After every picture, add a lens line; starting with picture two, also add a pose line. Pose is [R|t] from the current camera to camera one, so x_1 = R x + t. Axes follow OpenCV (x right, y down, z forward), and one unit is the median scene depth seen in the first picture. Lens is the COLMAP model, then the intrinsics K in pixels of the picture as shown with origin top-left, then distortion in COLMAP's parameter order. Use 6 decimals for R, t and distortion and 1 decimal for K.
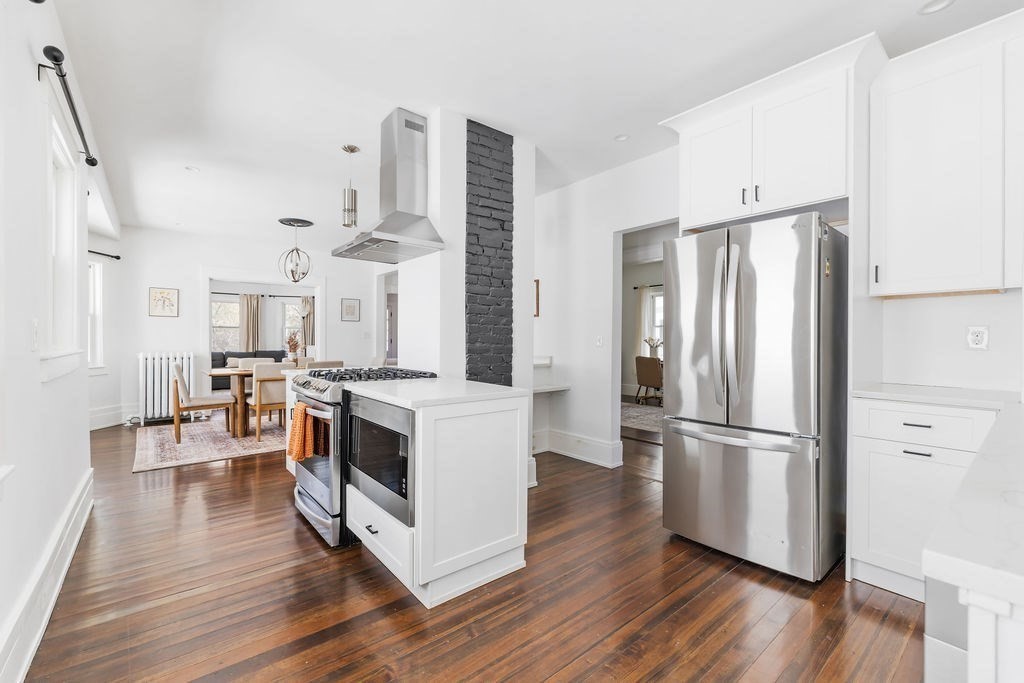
lens RADIAL K [[436.6, 0, 512.2], [0, 436.6, 344.4], [0, 0, 1]] dist [-0.000533, 0.000274]
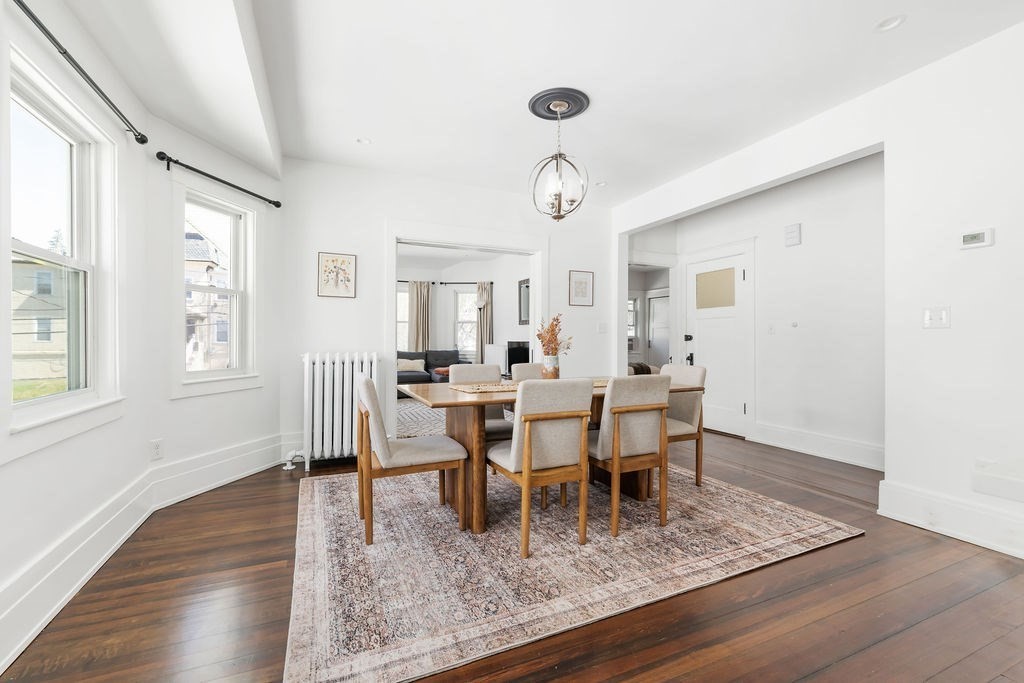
lens RADIAL K [[436.6, 0, 506.7], [0, 436.6, 340.5], [0, 0, 1]] dist [-0.000533, 0.000274]
pose [[0.961558, 0.001152, -0.274600, -0.393379], [-0.004021, 0.999943, -0.009884, 0.005618], [0.274573, 0.010608, 0.961508, 0.465659]]
